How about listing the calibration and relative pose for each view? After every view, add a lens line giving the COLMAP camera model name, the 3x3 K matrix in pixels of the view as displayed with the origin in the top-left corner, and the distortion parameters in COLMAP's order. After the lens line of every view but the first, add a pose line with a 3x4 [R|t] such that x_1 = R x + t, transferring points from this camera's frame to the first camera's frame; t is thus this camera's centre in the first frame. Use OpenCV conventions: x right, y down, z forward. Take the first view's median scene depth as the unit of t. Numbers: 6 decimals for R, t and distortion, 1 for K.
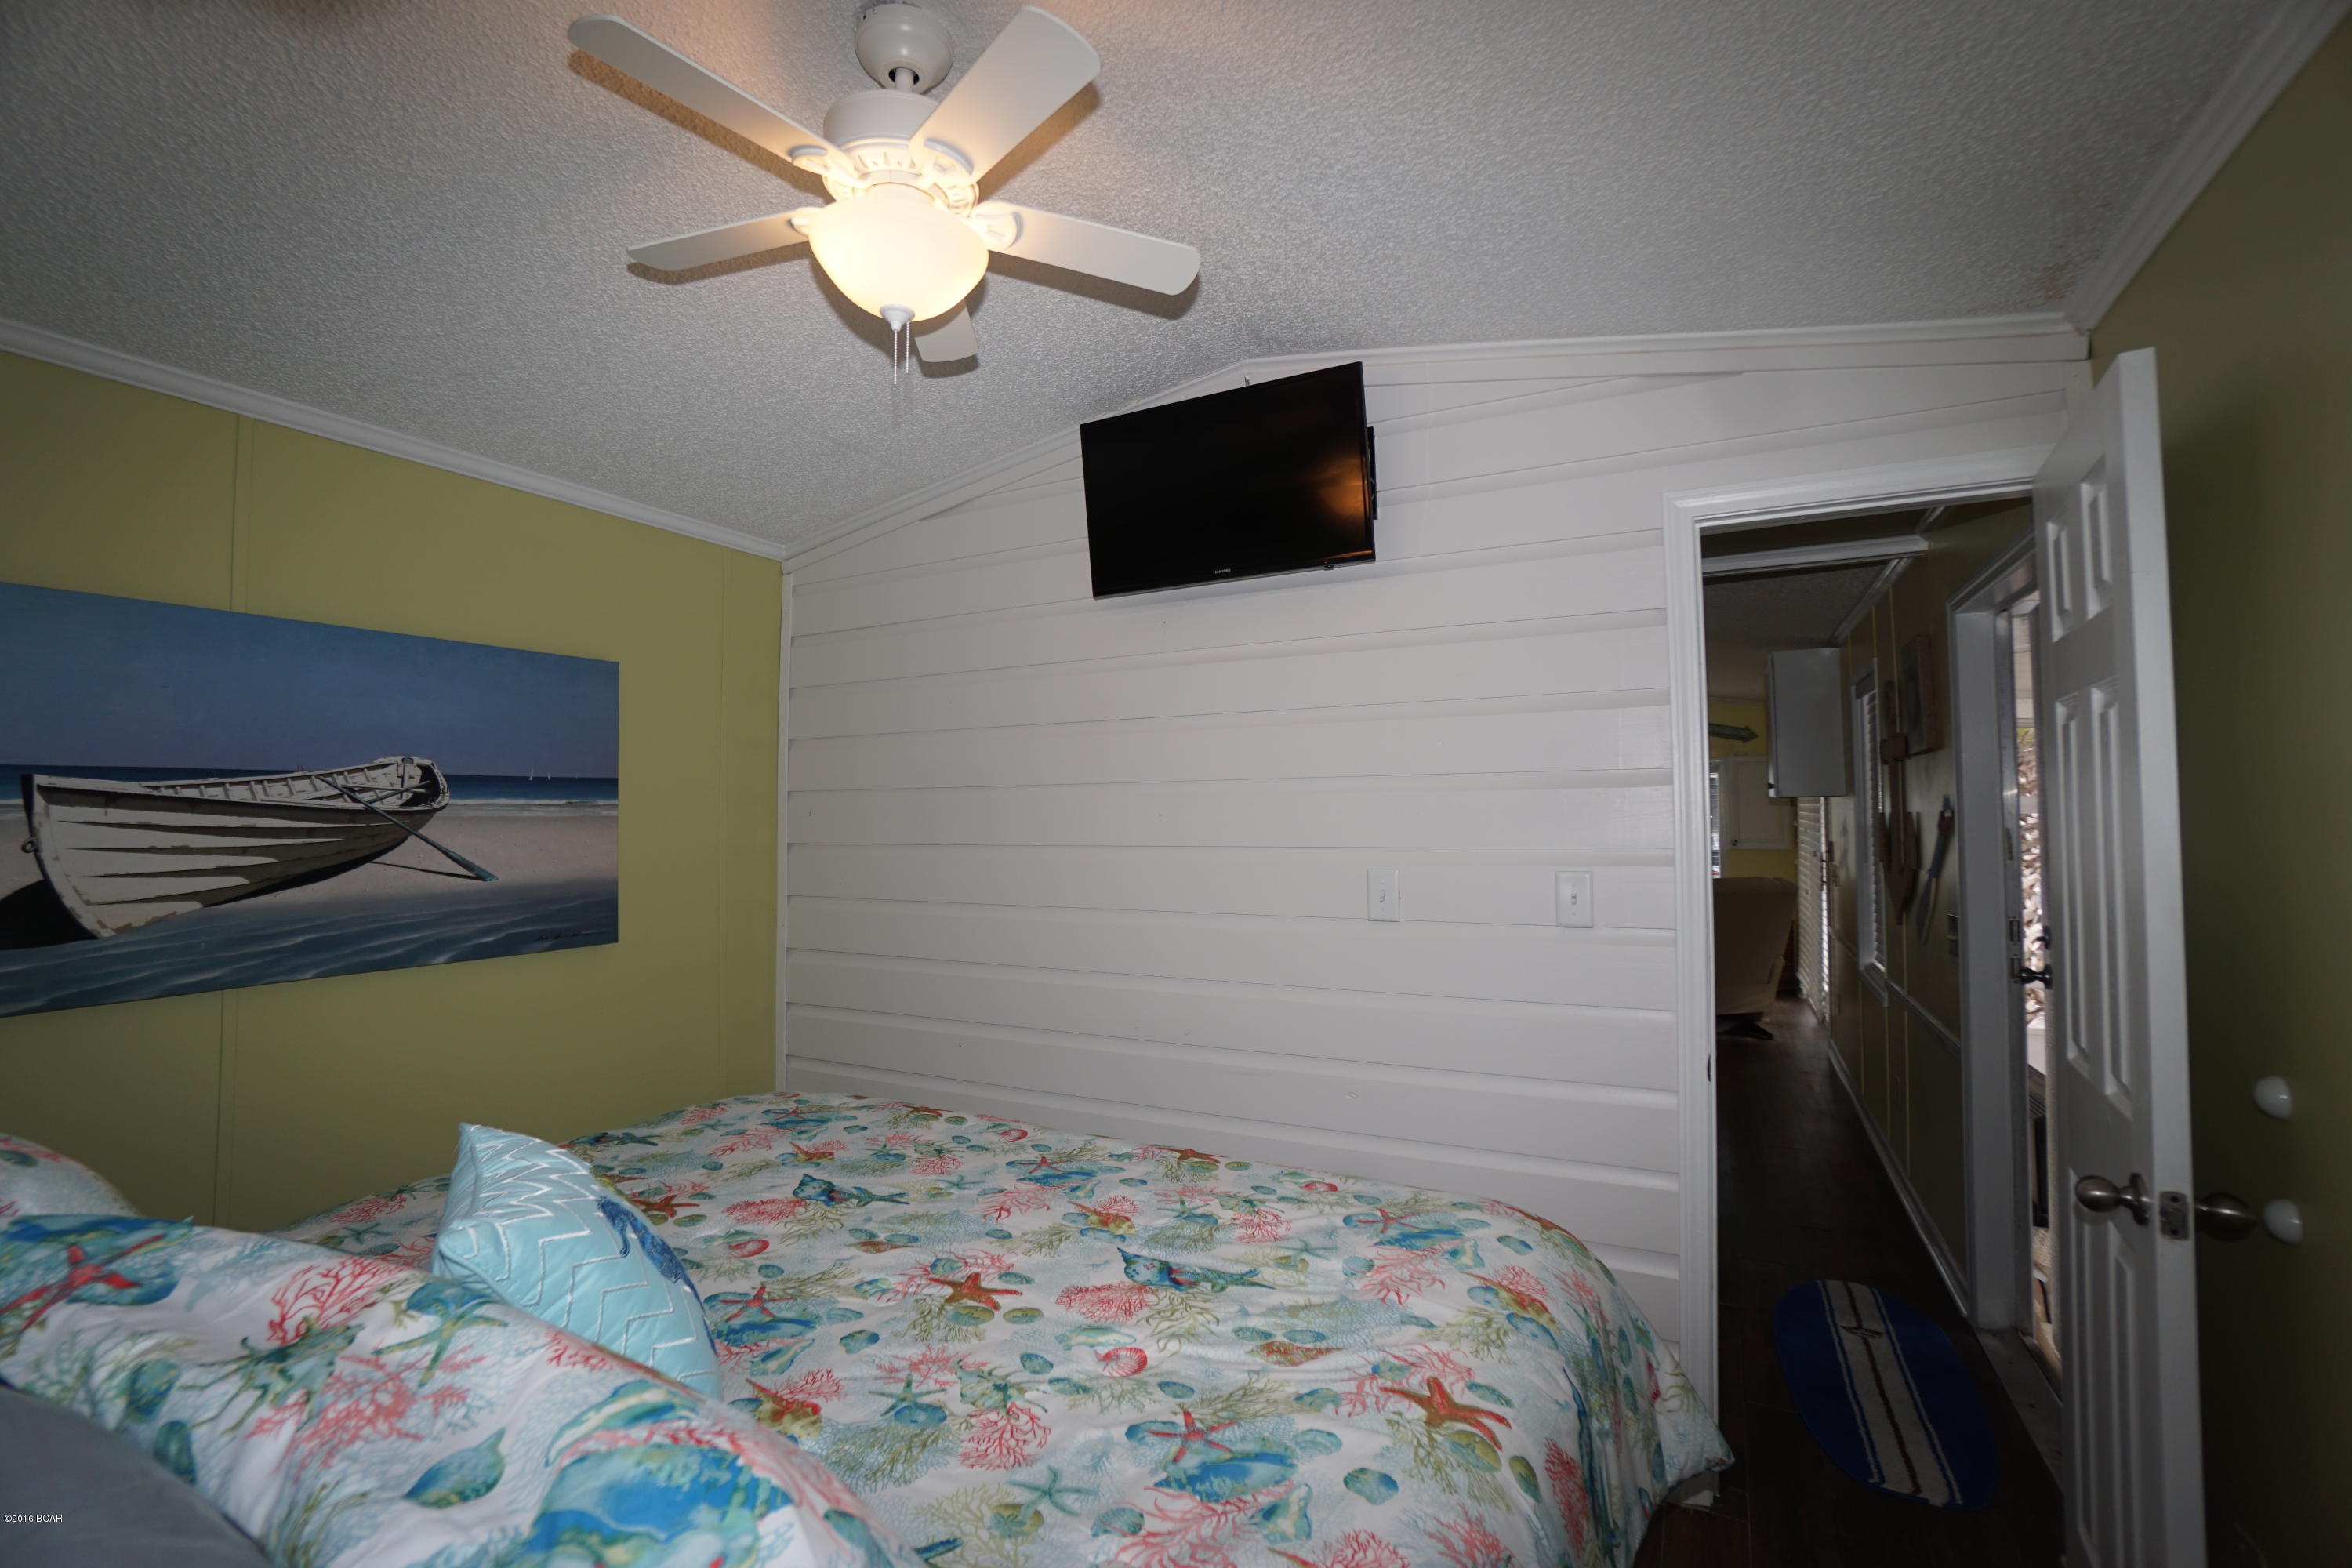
lens RADIAL K [[1037.4, 0, 1160.7], [0, 1037.4, 783.9], [0, 0, 1]] dist [-0.059382, 0.019390]
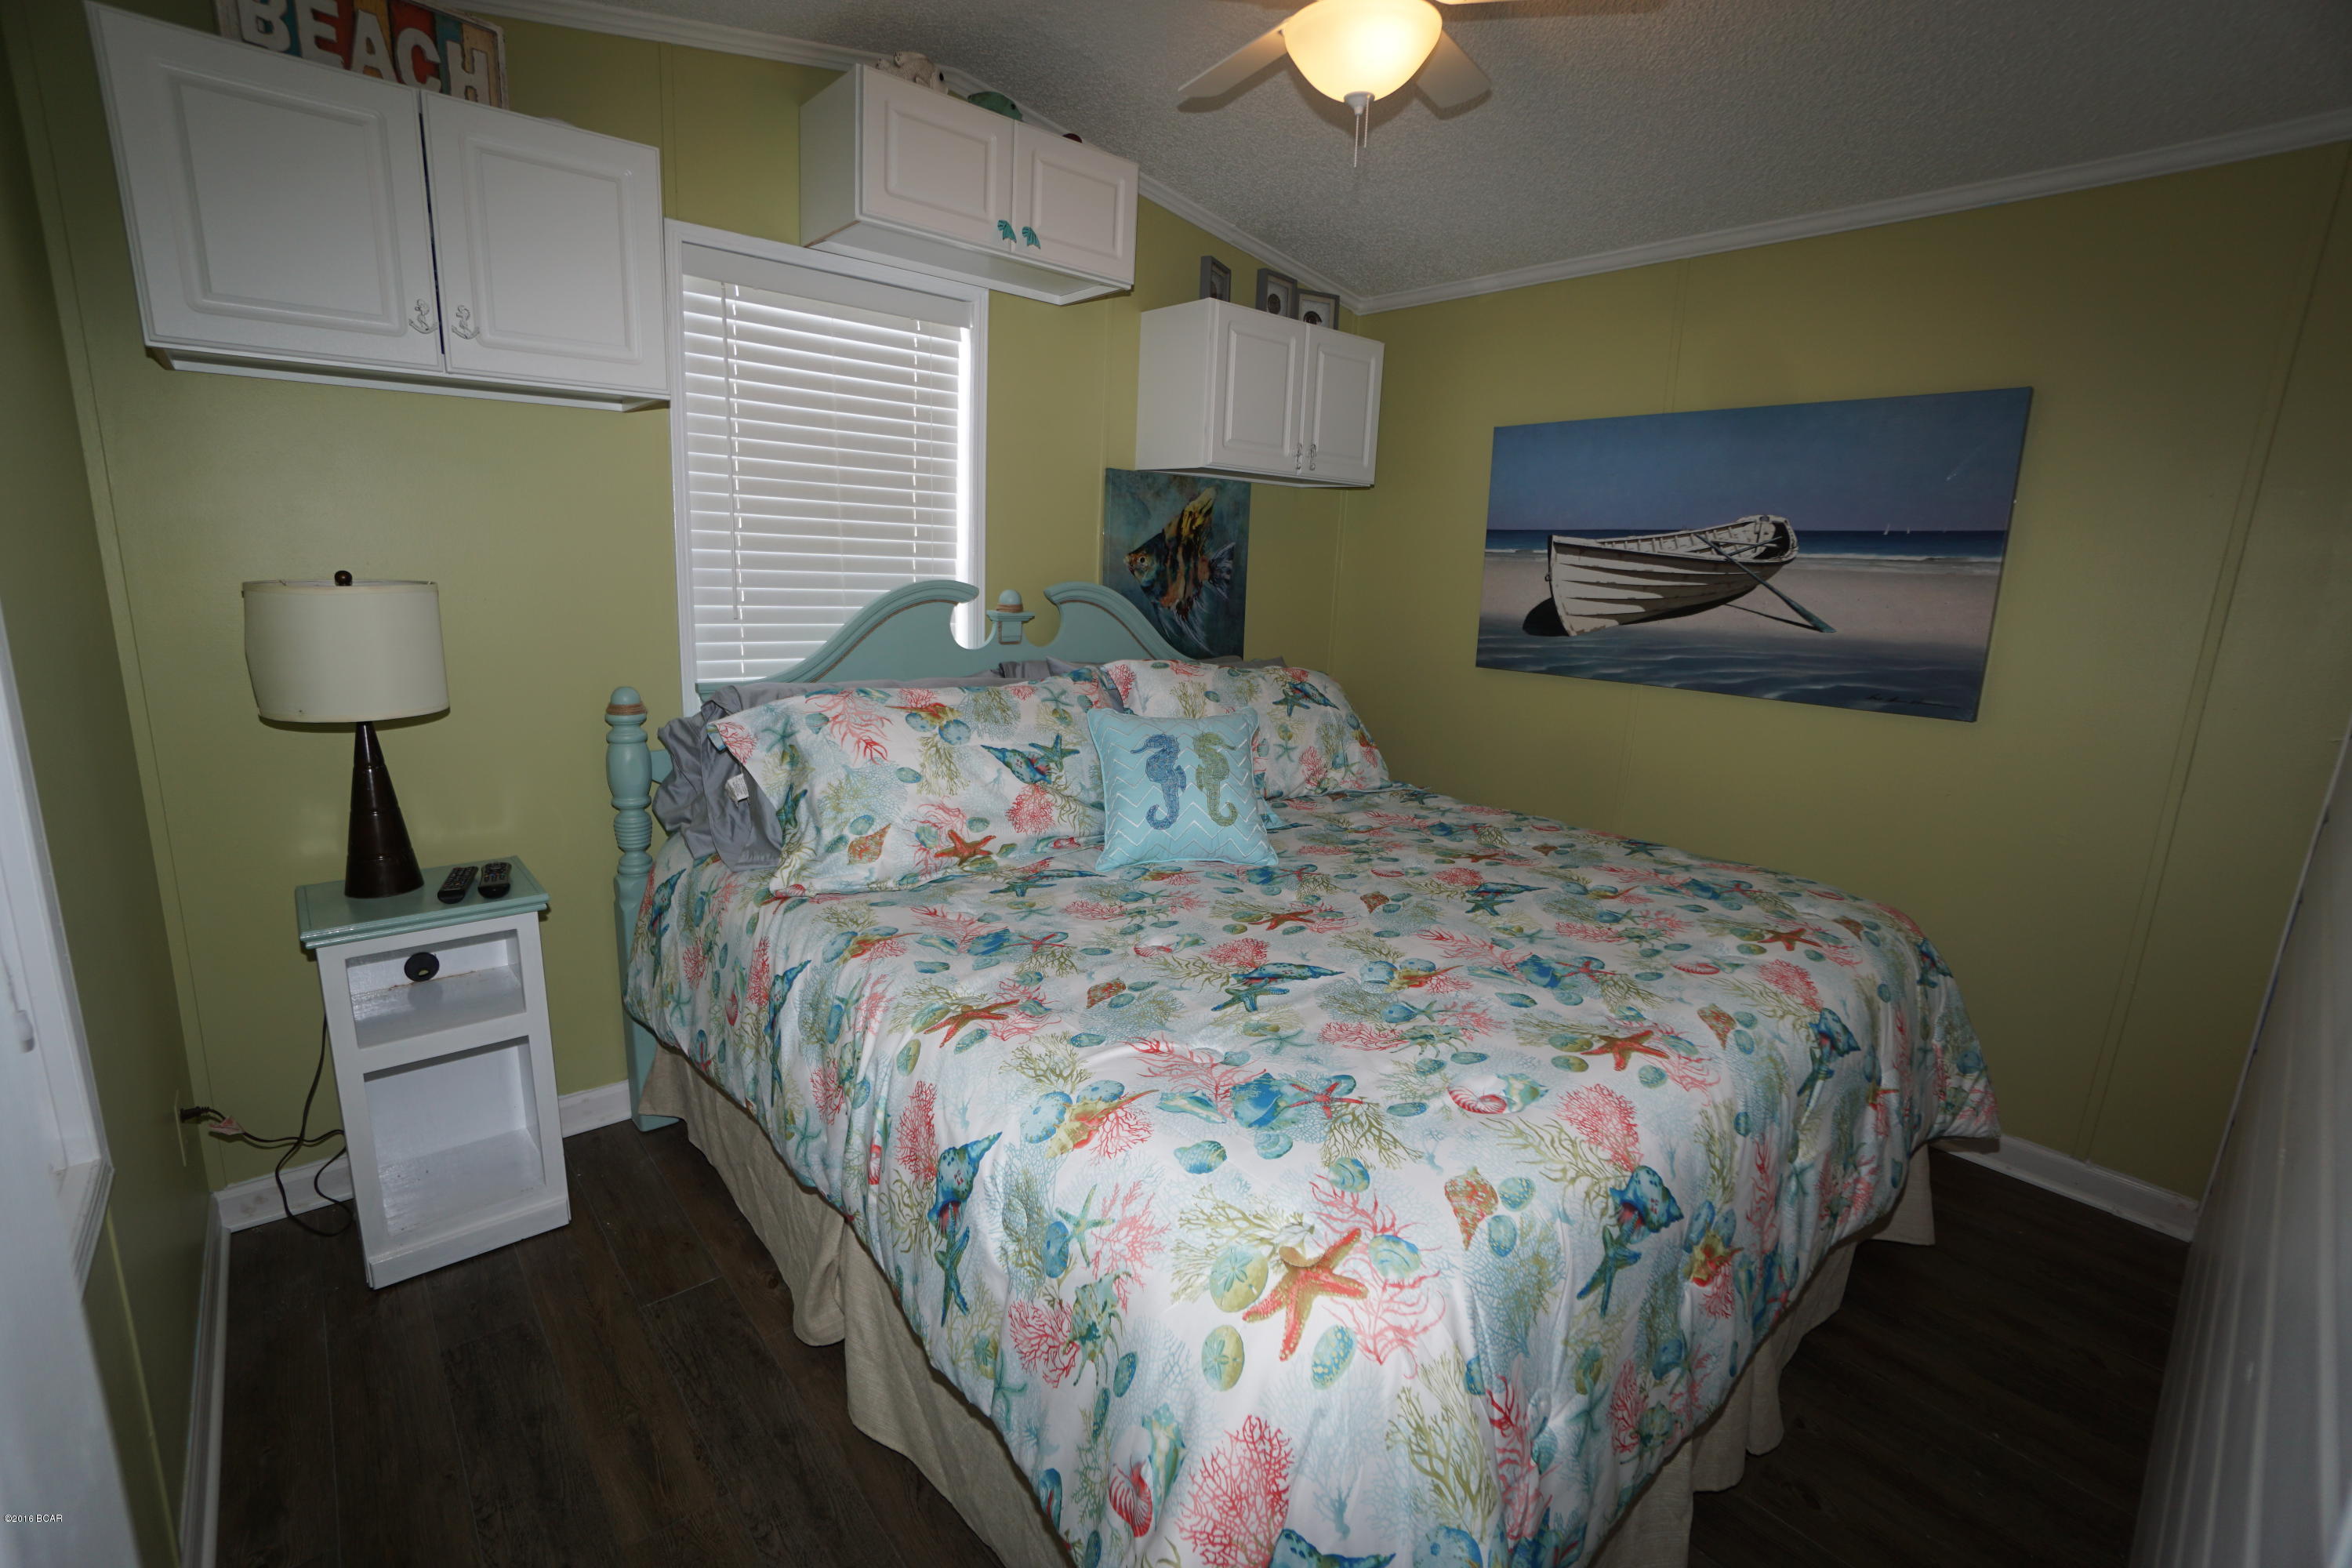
lens RADIAL K [[1037.4, 0, 1163.3], [0, 1037.4, 781.2], [0, 0, 1]] dist [-0.059382, 0.019390]
pose [[-0.358522, 0.190549, -0.913867, 0.772960], [-0.001660, 0.978814, 0.204743, 0.042351], [0.933520, 0.074922, -0.350611, 0.974096]]
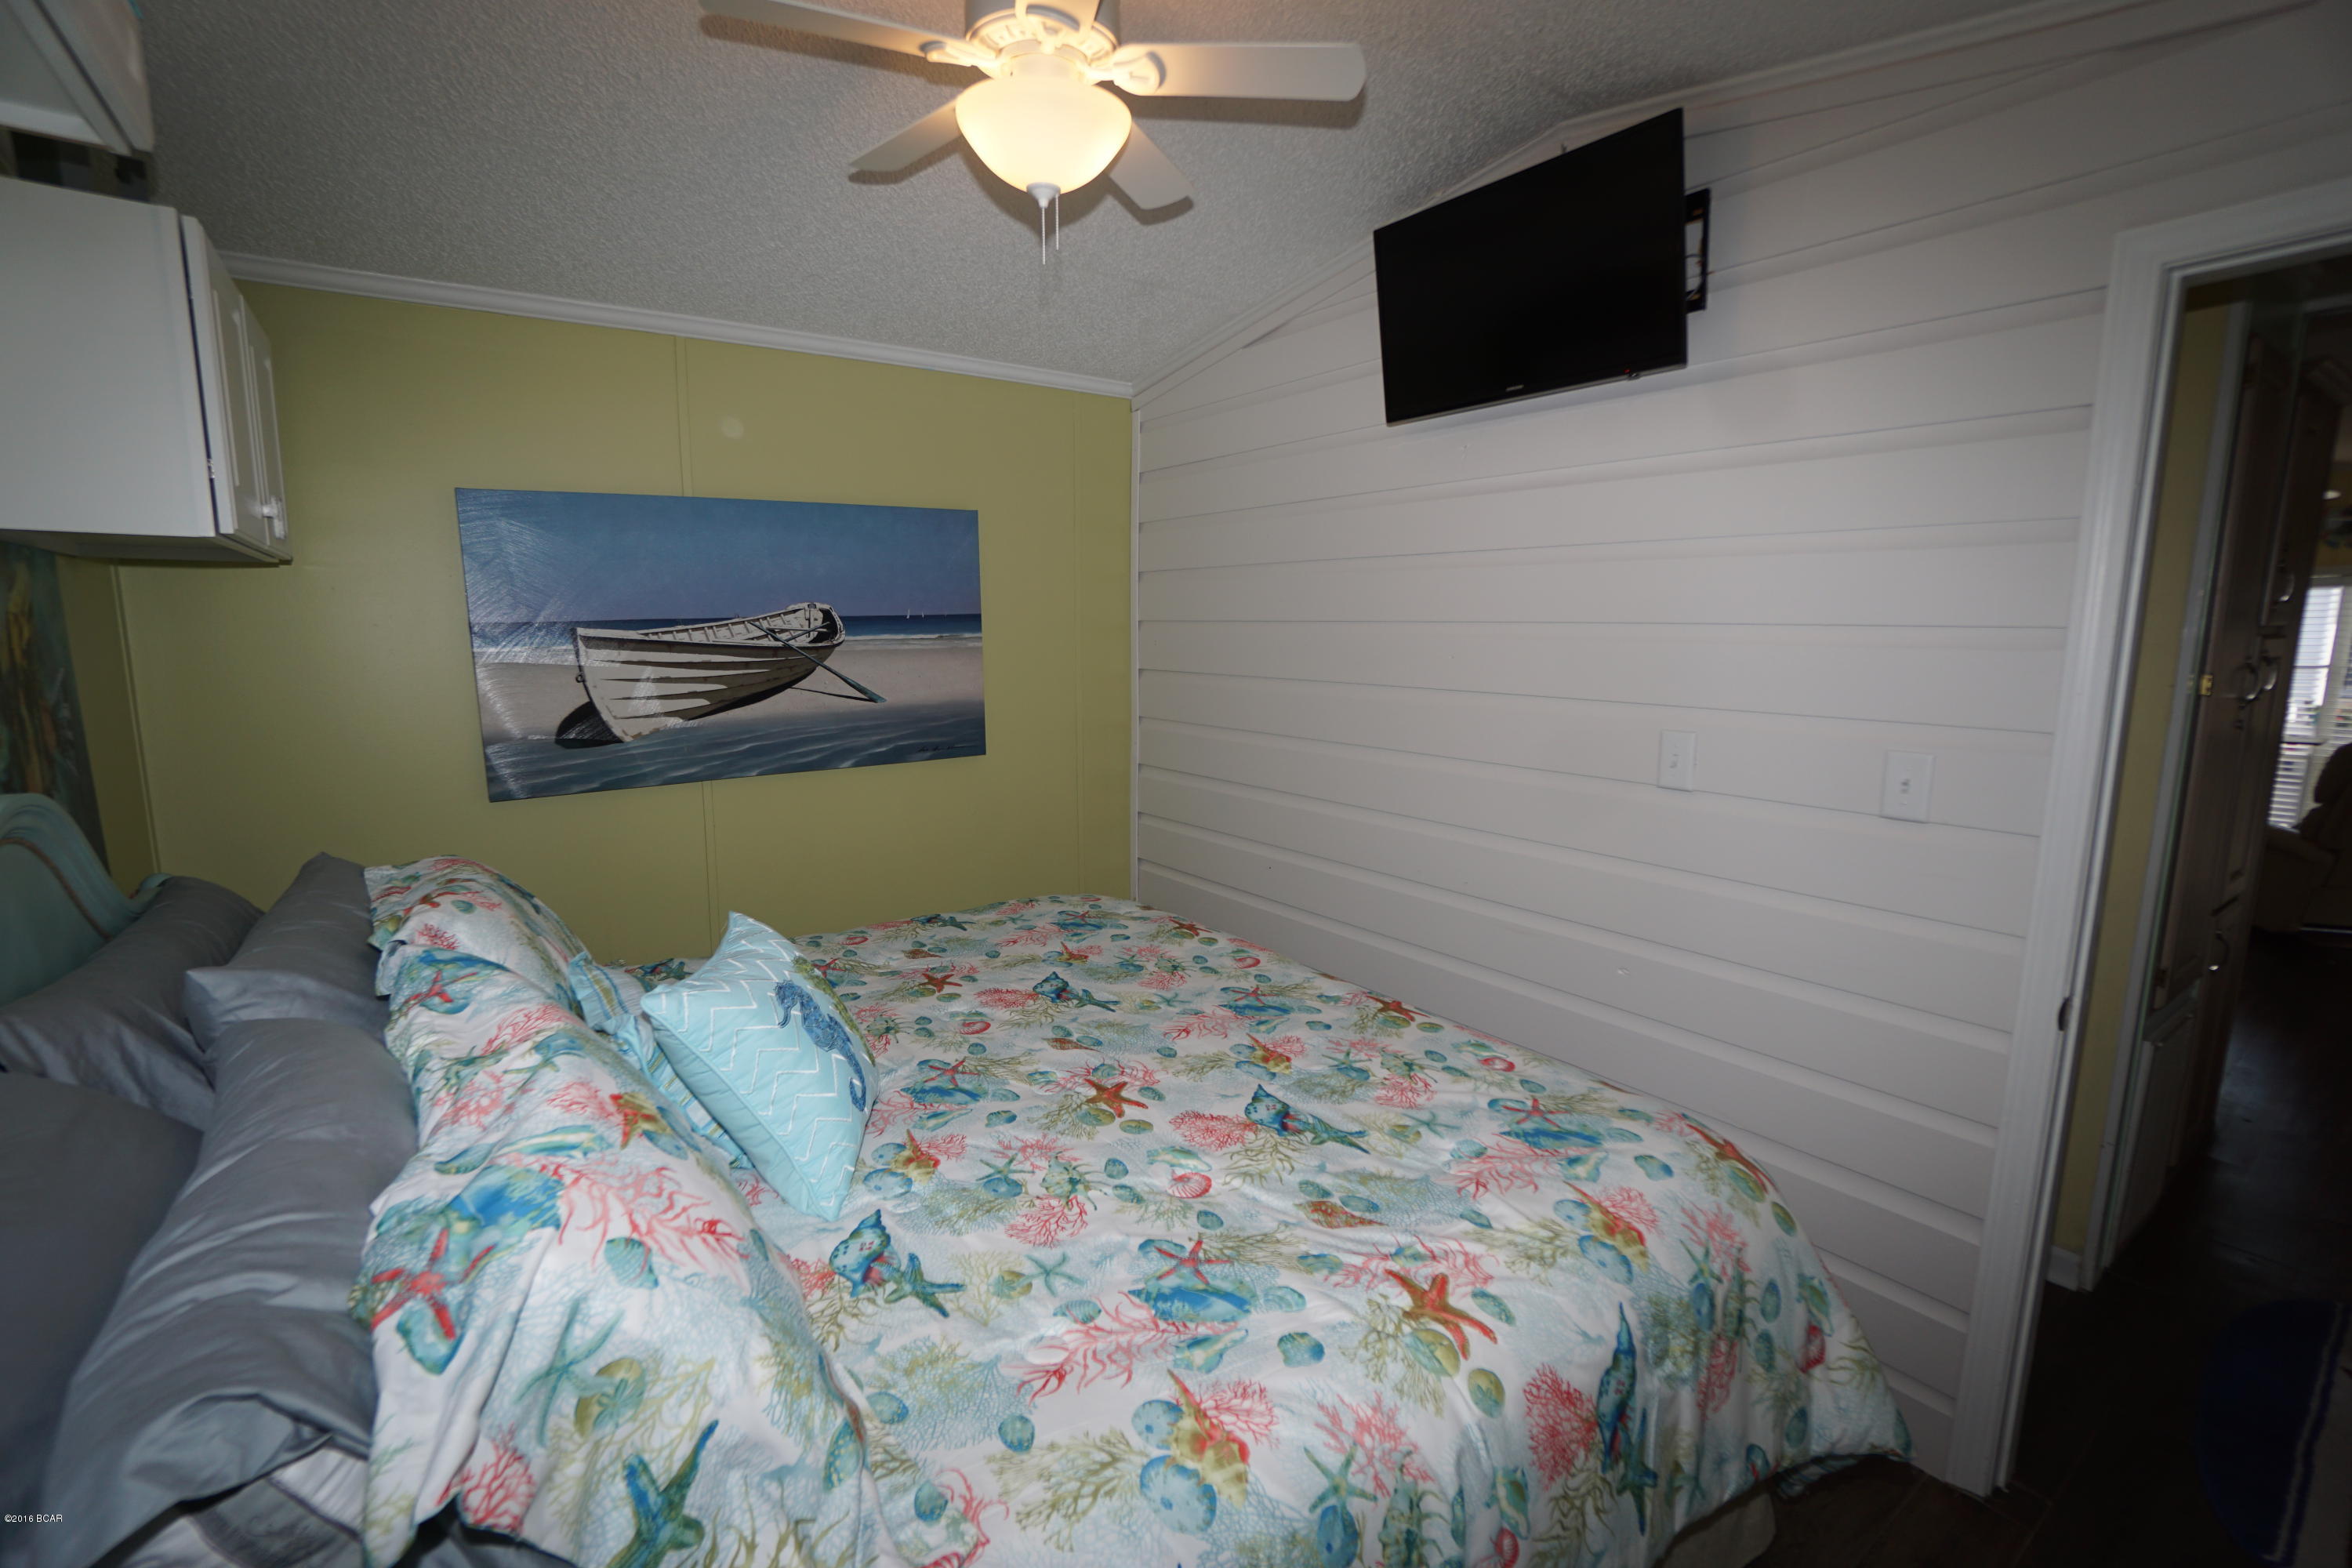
lens RADIAL K [[1037.4, 0, 1160.6], [0, 1037.4, 786.1], [0, 0, 1]] dist [-0.059382, 0.019390]
pose [[0.896480, 0.075708, -0.436569, 0.260602], [0.010355, 0.981445, 0.191463, -0.054275], [0.442964, -0.176164, 0.879062, 0.043835]]
